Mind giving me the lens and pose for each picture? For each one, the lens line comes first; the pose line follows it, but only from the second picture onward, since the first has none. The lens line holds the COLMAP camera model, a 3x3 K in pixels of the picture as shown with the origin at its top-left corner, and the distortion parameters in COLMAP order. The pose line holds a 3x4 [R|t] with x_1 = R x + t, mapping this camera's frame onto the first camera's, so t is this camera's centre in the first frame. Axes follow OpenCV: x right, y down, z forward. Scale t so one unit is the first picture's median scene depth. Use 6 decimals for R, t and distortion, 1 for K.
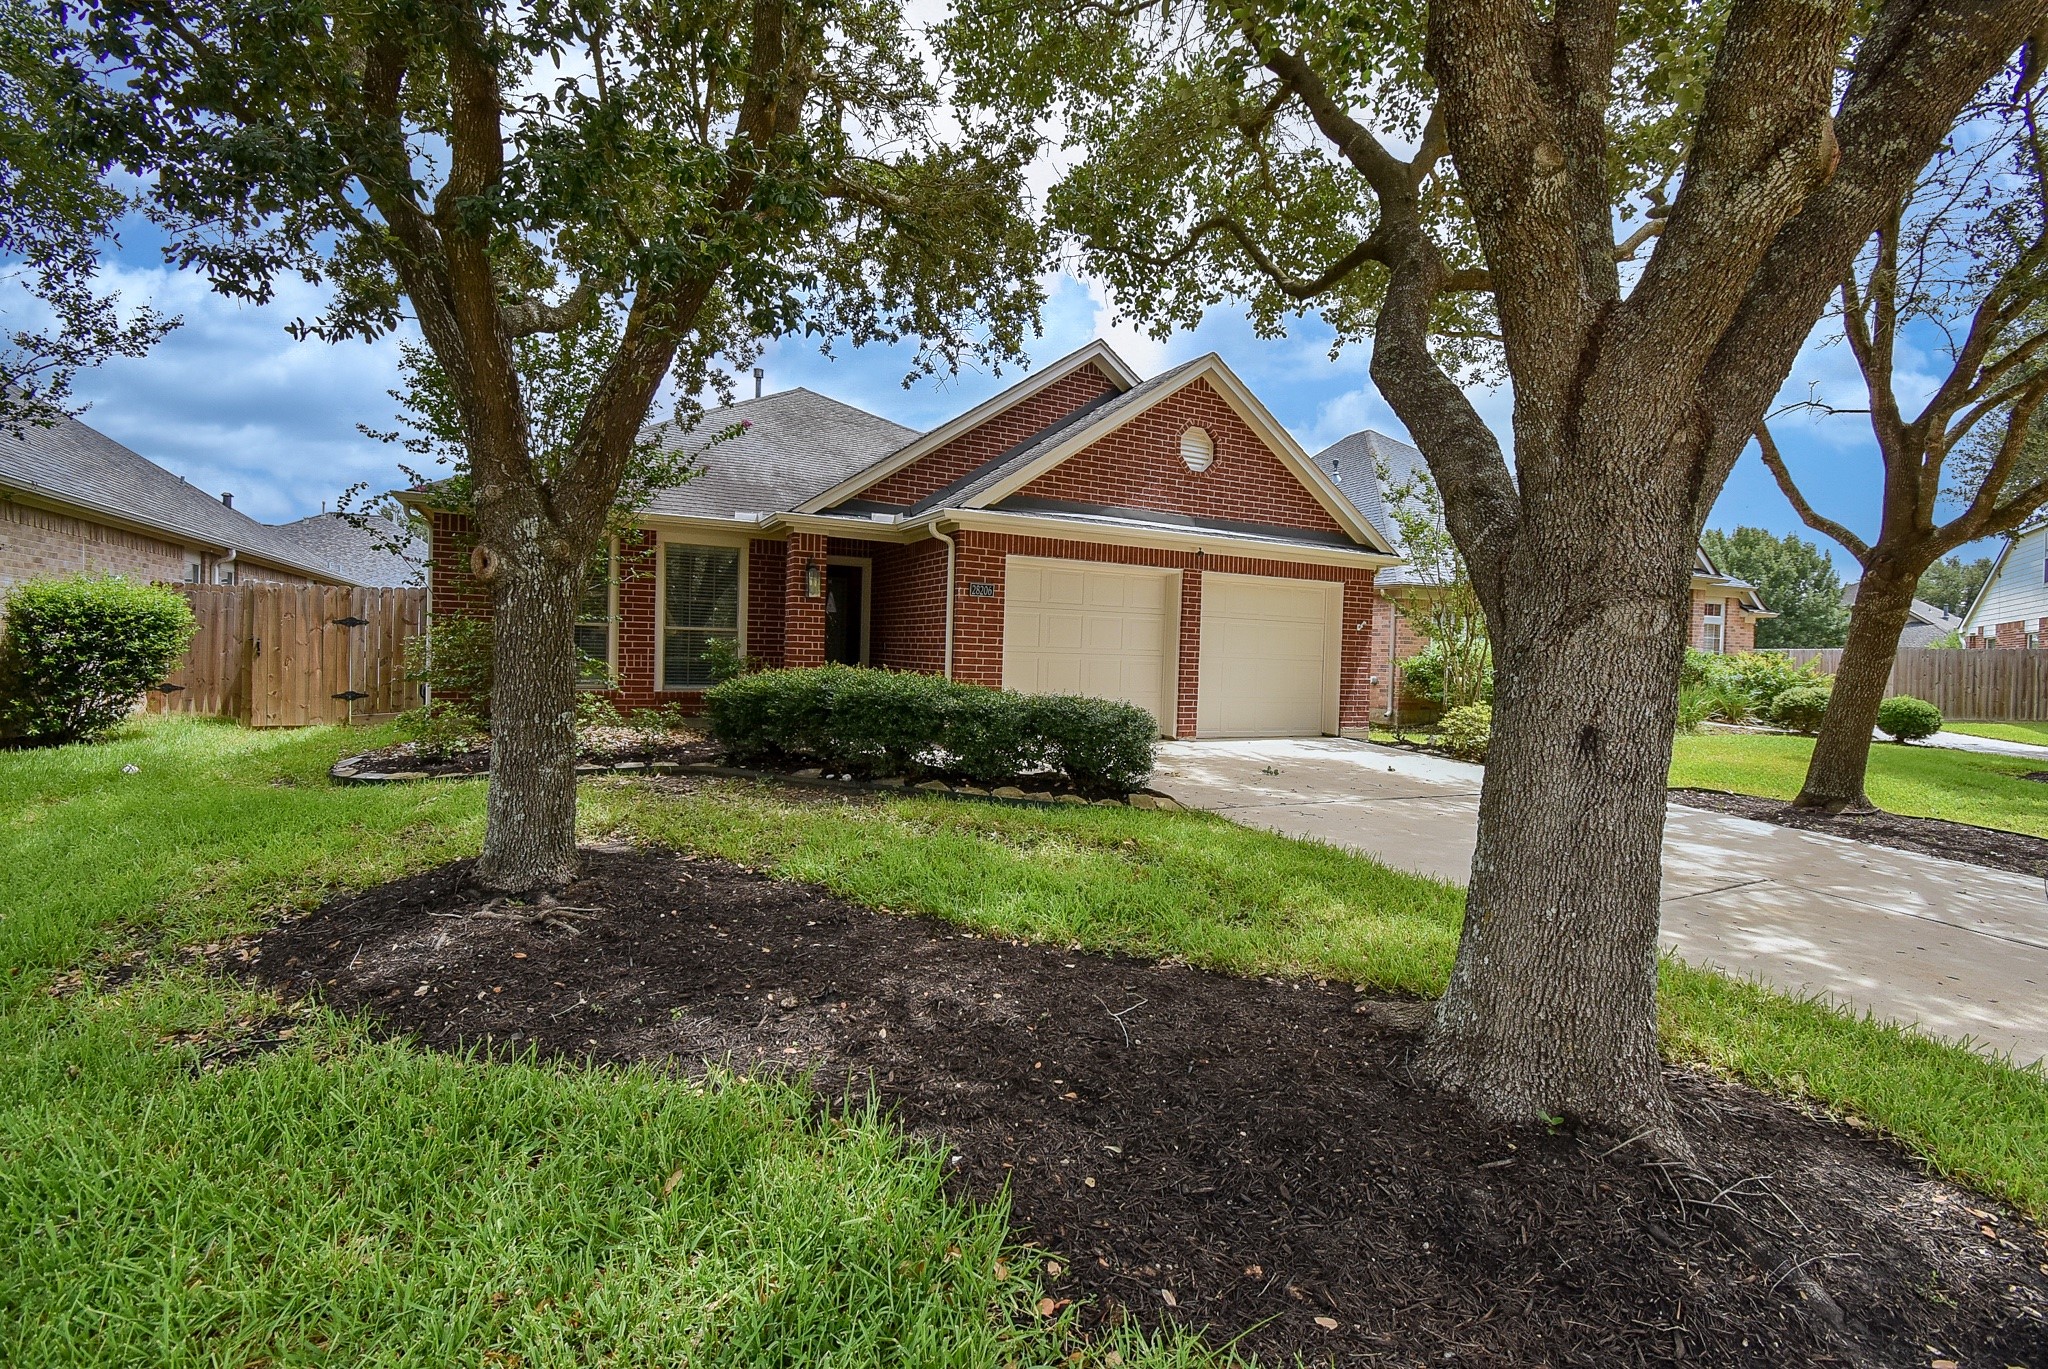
lens RADIAL K [[902.3, 0, 1020.8], [0, 902.3, 677.5], [0, 0, 1]] dist [0.016225, -0.024327]
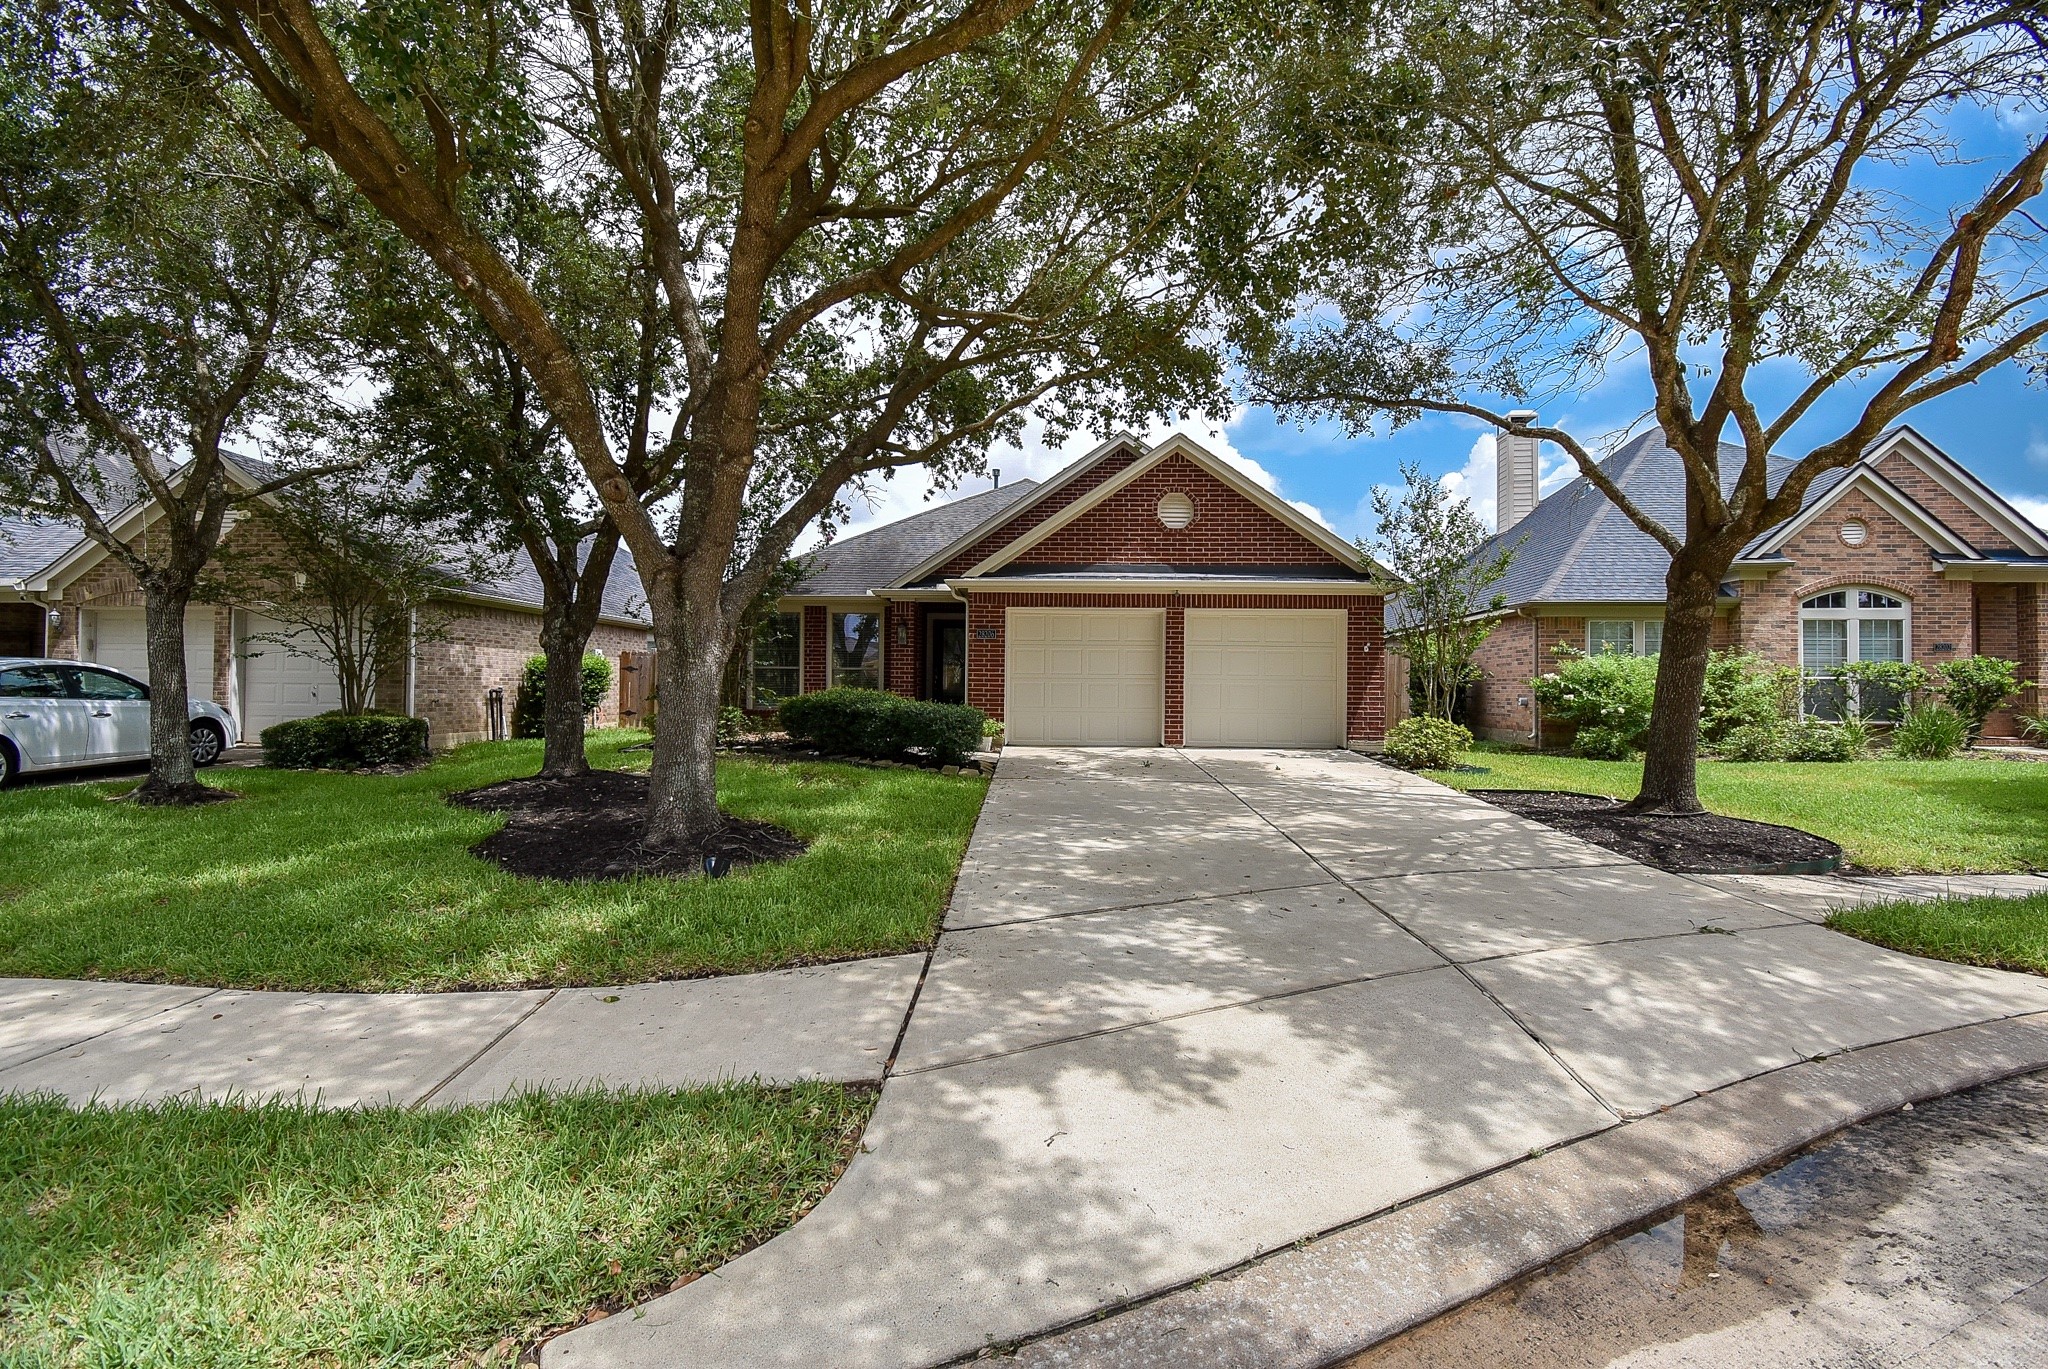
lens RADIAL K [[902.3, 0, 1020.8], [0, 902.3, 677.5], [0, 0, 1]] dist [0.016225, -0.024327]
pose [[0.875727, -0.027029, -0.482049, 0.636783], [0.003820, 0.998788, -0.049063, 0.036881], [0.482791, 0.041124, 0.874769, -0.181791]]
